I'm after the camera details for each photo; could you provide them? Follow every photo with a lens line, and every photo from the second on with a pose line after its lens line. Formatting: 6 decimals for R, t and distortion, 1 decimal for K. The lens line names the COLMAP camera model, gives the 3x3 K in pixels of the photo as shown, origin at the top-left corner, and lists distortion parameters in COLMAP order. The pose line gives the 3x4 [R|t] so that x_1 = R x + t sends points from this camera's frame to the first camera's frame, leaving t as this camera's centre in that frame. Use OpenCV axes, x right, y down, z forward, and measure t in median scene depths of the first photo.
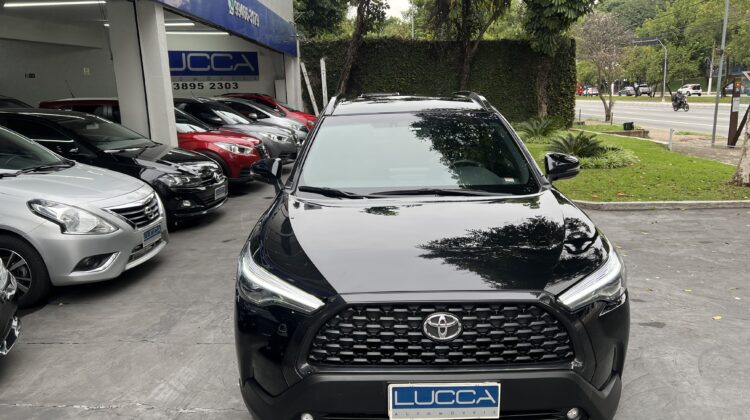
lens RADIAL K [[561.3, 0, 378.9], [0, 561.3, 212.4], [0, 0, 1]] dist [0.035503, -0.035984]
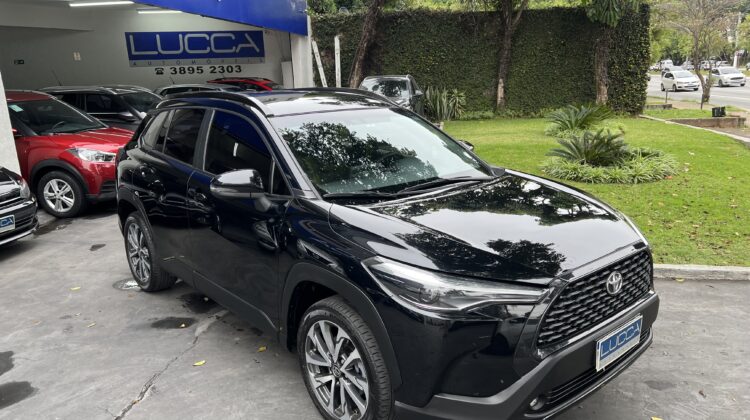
lens RADIAL K [[561.3, 0, 378.9], [0, 561.3, 212.4], [0, 0, 1]] dist [0.035503, -0.035984]
pose [[0.984601, 0.029638, -0.172283, 0.126875], [-0.023105, 0.998940, 0.039800, -0.036188], [0.173280, -0.035207, 0.984243, 0.140737]]
